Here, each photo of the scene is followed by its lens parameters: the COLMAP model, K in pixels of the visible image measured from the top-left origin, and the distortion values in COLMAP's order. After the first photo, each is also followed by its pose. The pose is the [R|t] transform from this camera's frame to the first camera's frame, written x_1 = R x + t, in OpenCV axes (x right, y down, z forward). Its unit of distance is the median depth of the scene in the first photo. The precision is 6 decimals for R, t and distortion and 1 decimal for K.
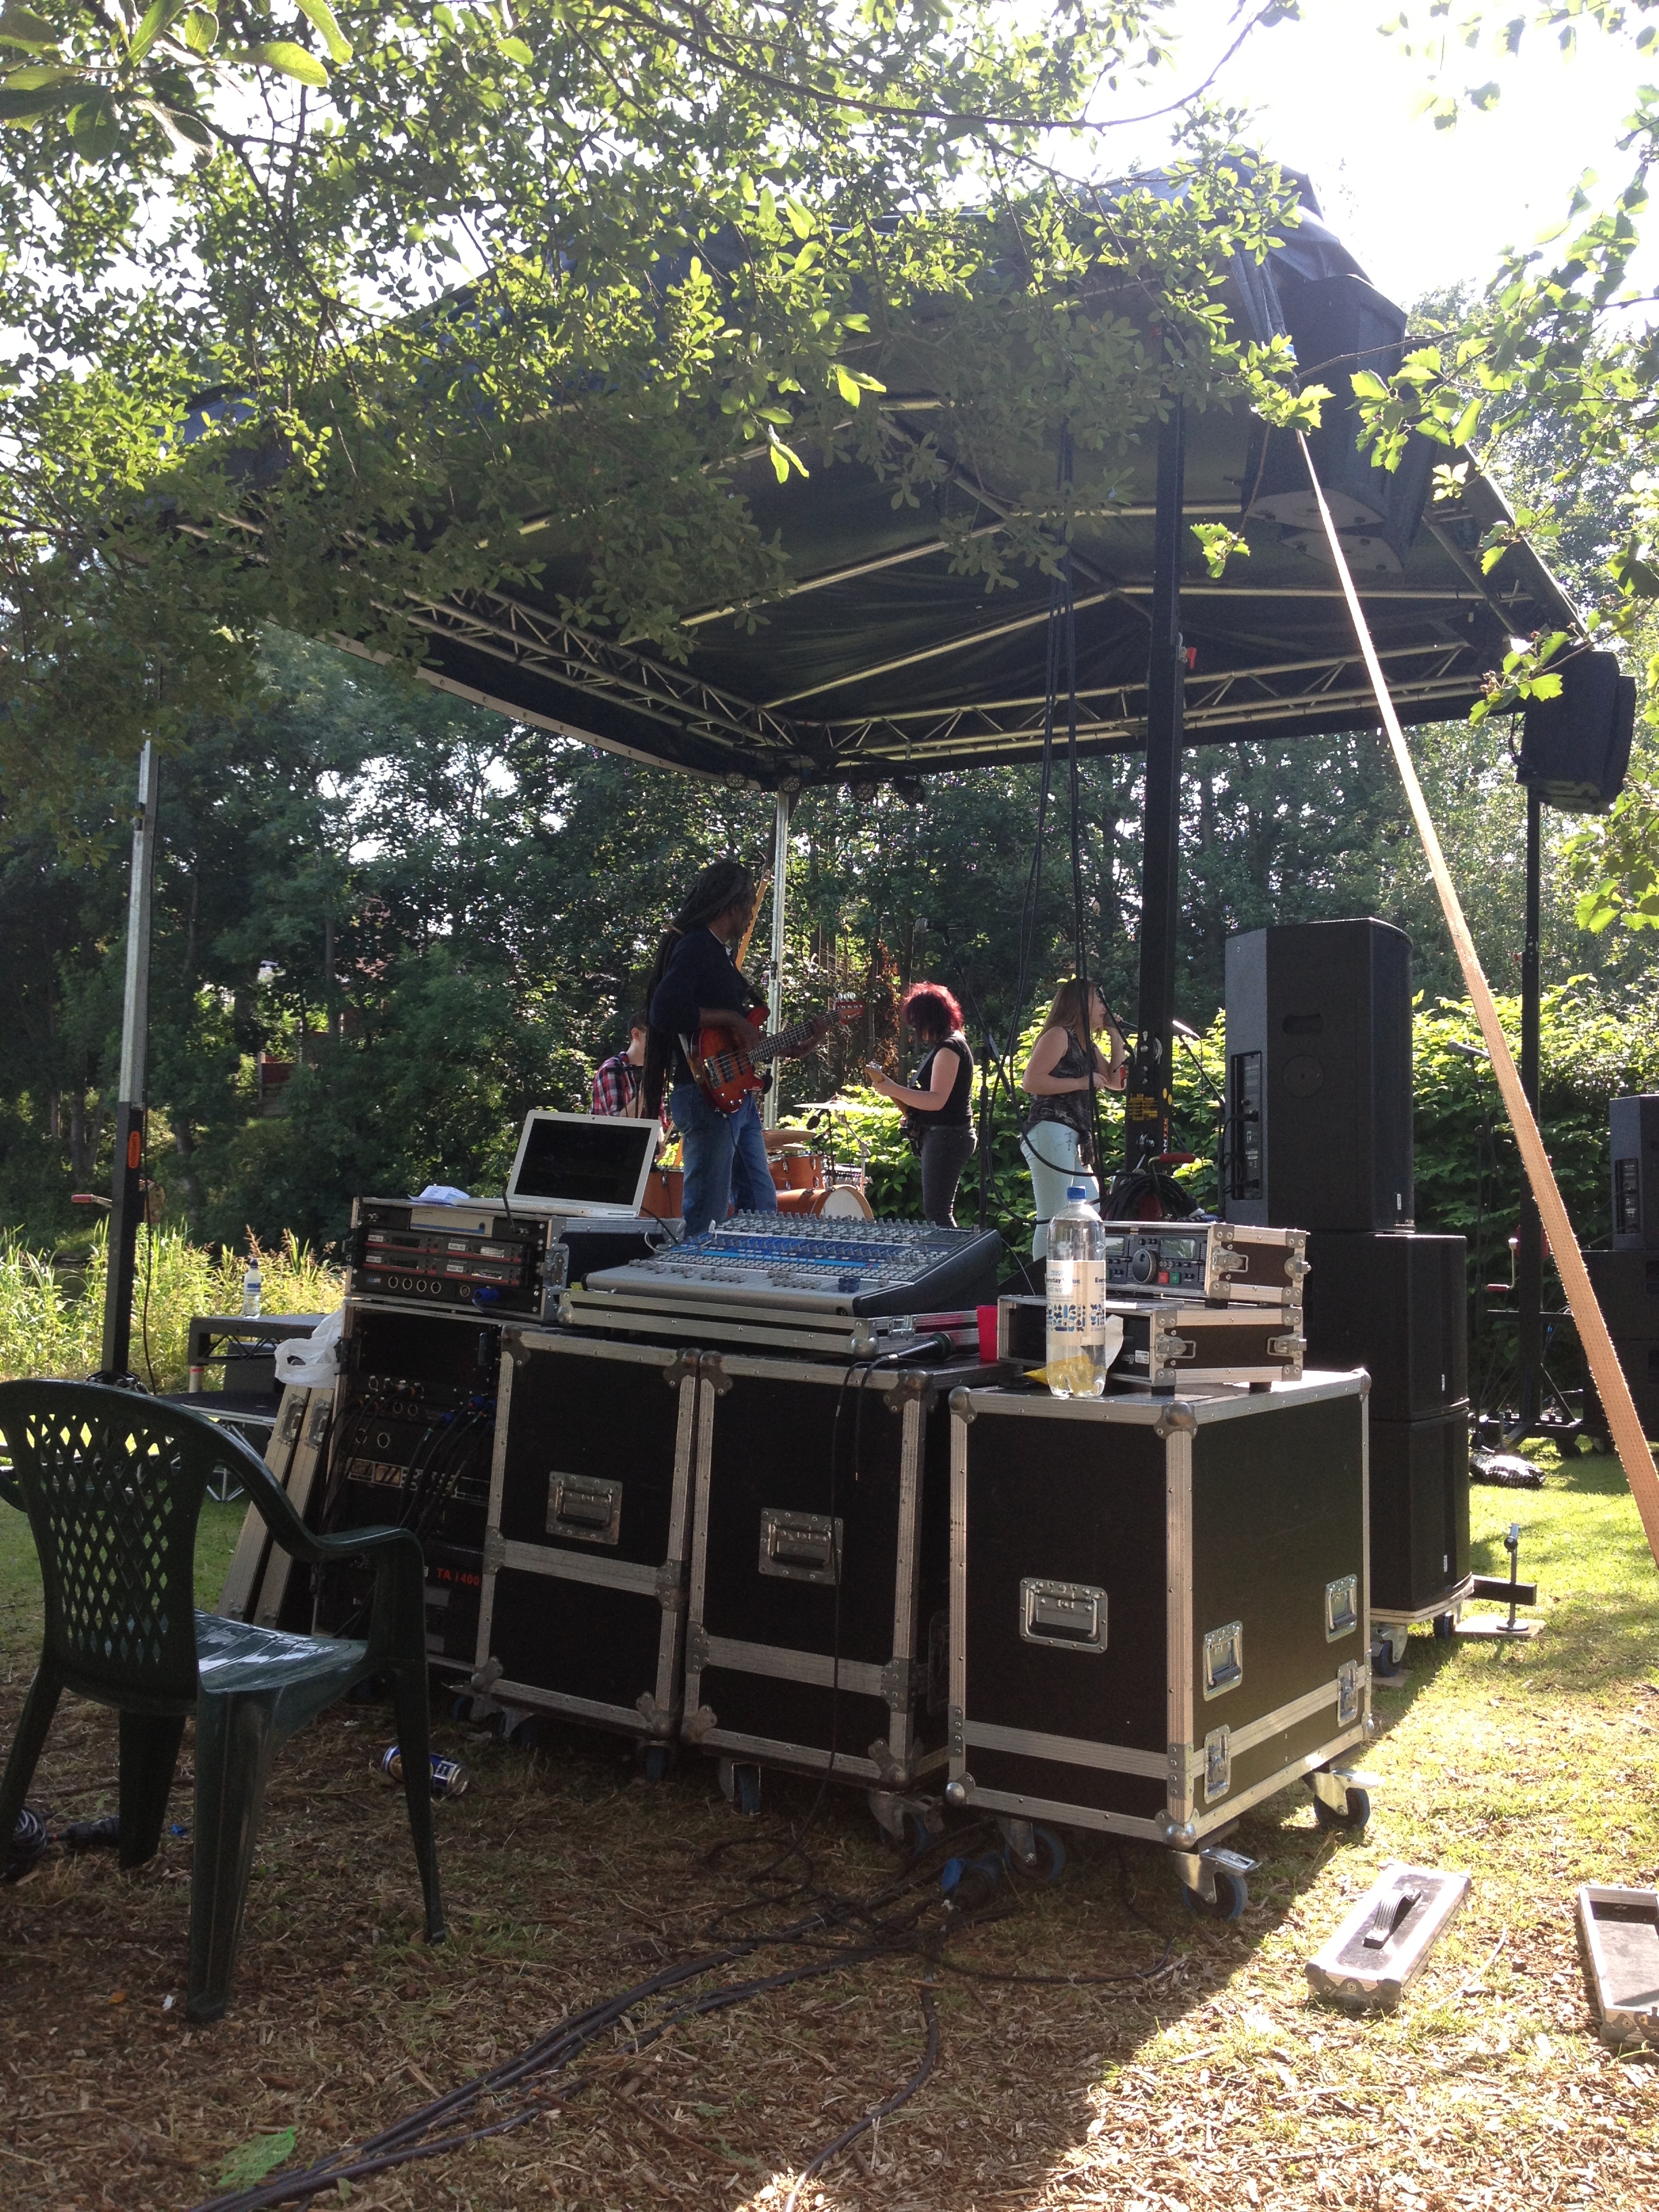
lens RADIAL K [[2045.4, 0, 844.3], [0, 2045.4, 1089.1], [0, 0, 1]] dist [0.012471, 0.000000]
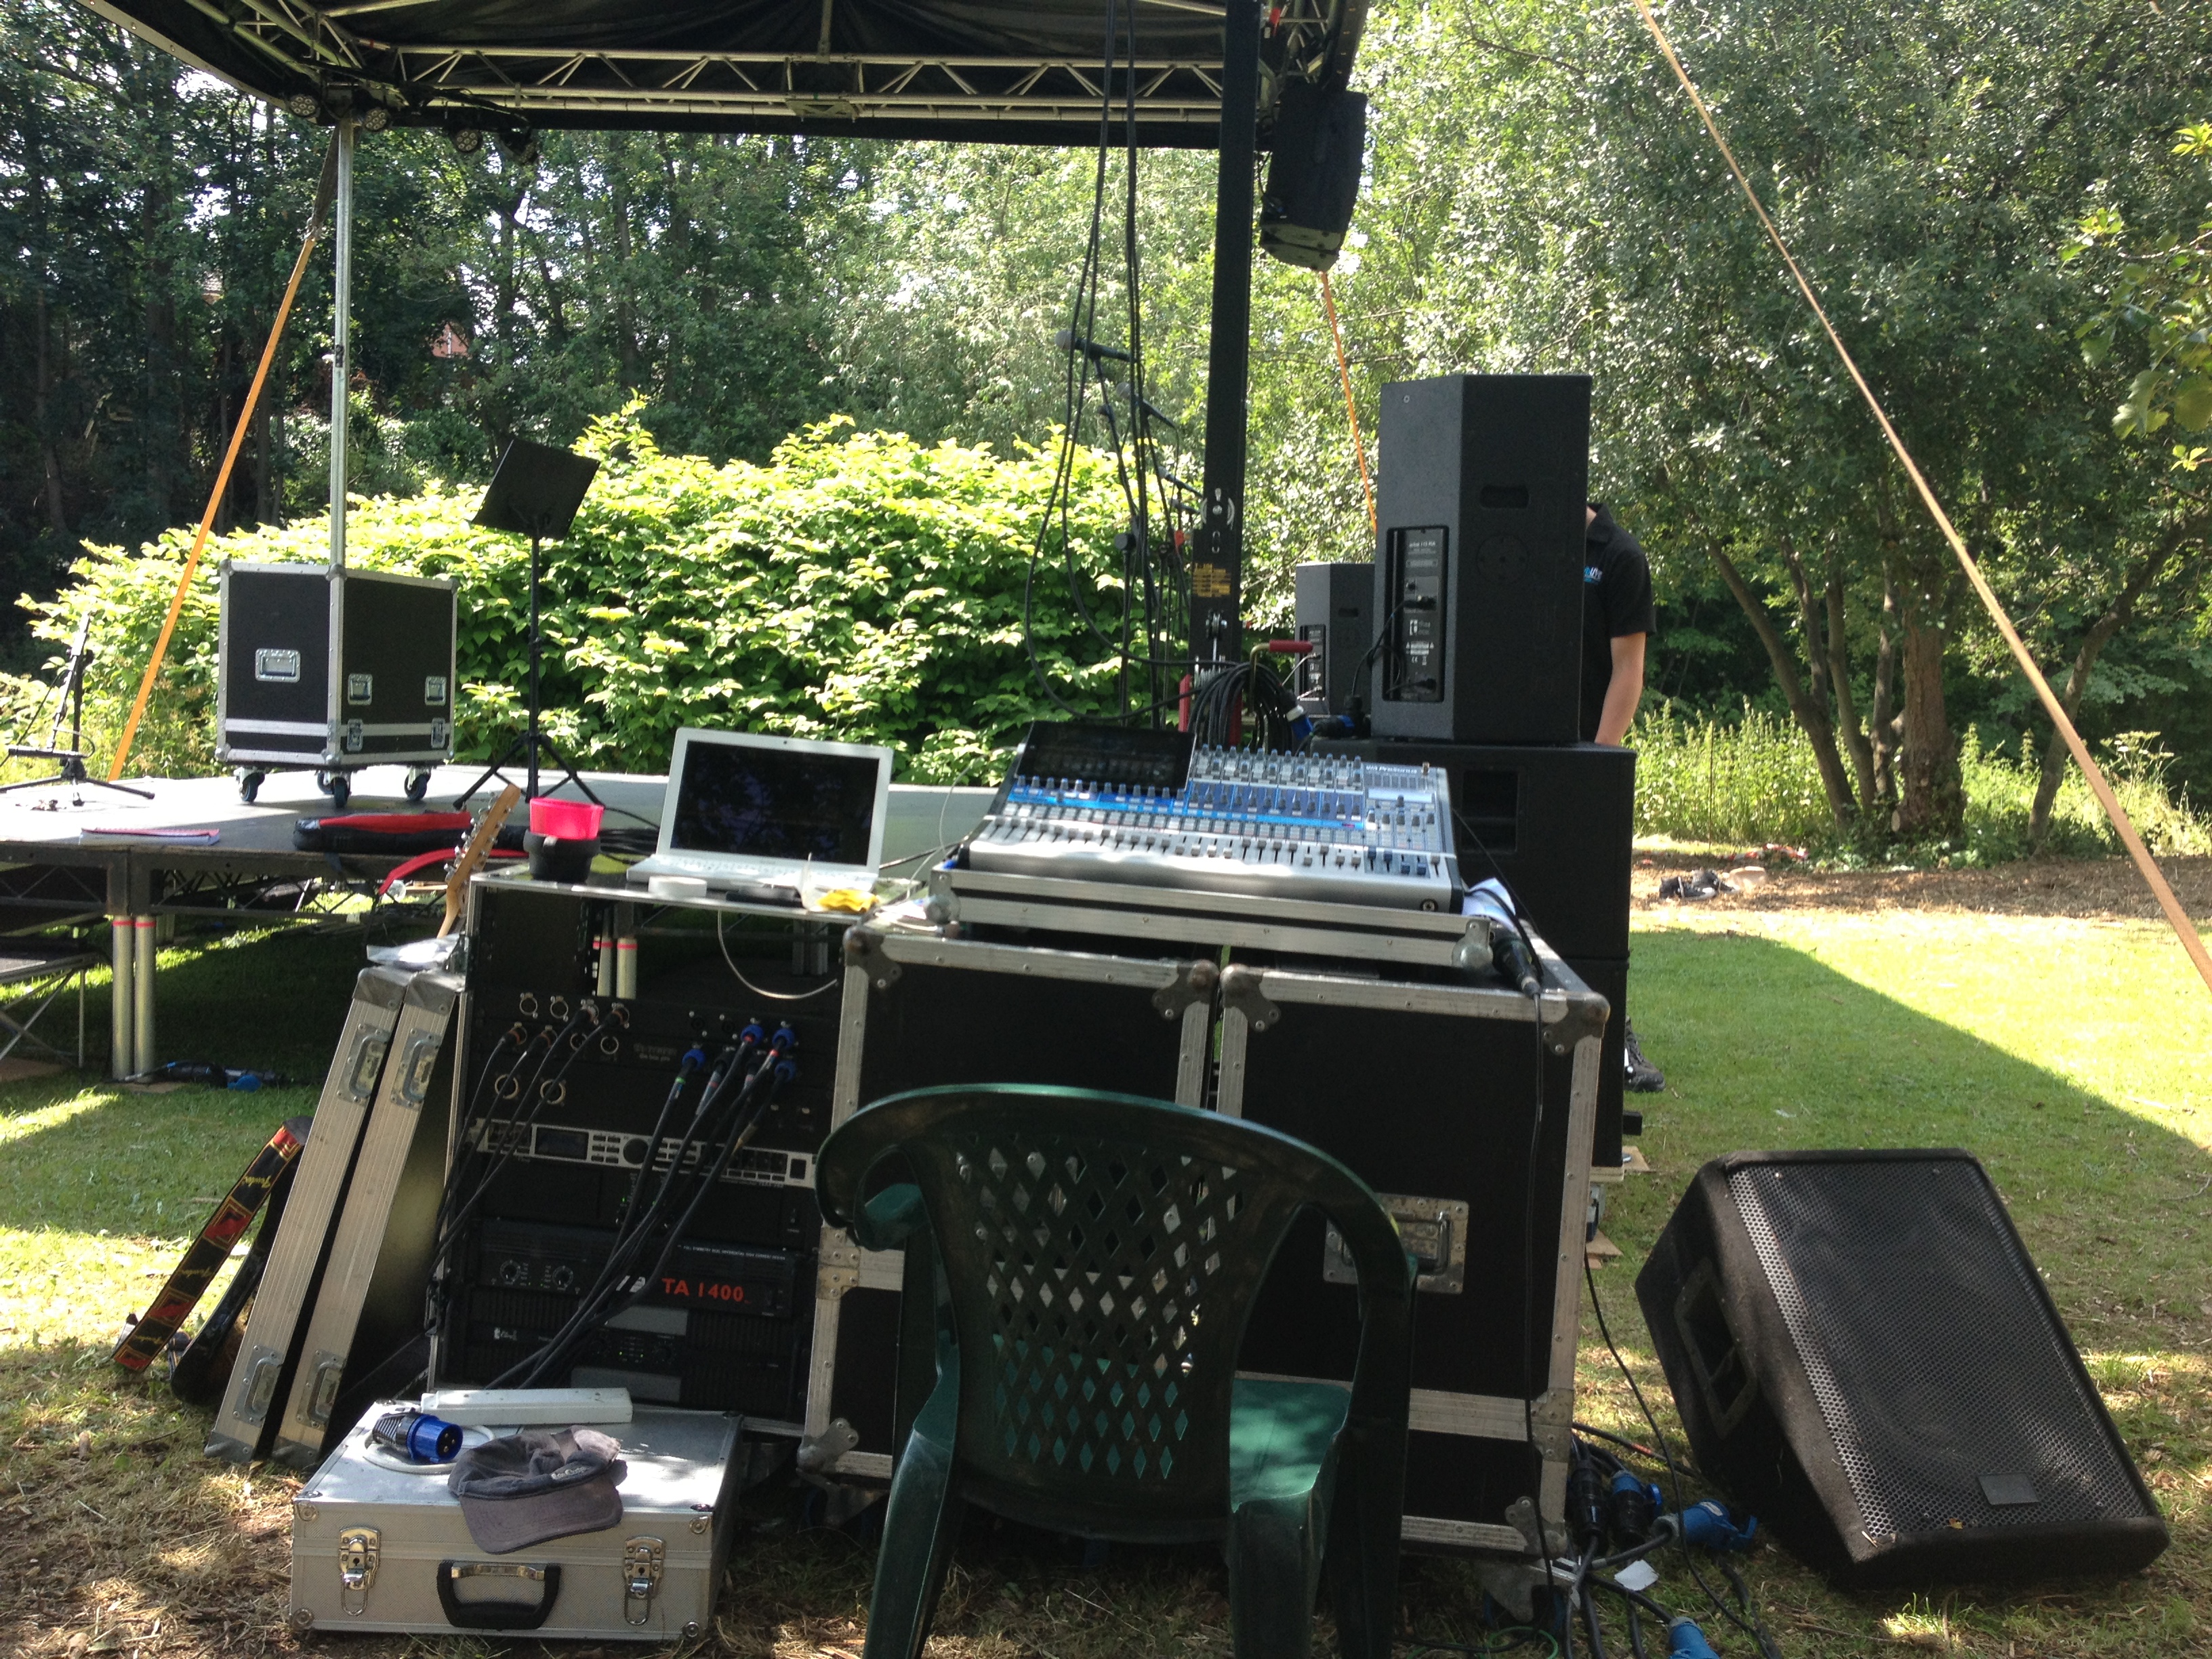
lens RADIAL K [[2045.4, 0, 1157.6], [0, 2045.4, 848.9], [0, 0, 1]] dist [0.012471, 0.000000]
pose [[0.900667, -0.014668, 0.434262, -0.324129], [-0.054751, 0.987633, 0.146914, -0.006017], [-0.431046, -0.156096, 0.888726, 0.355305]]
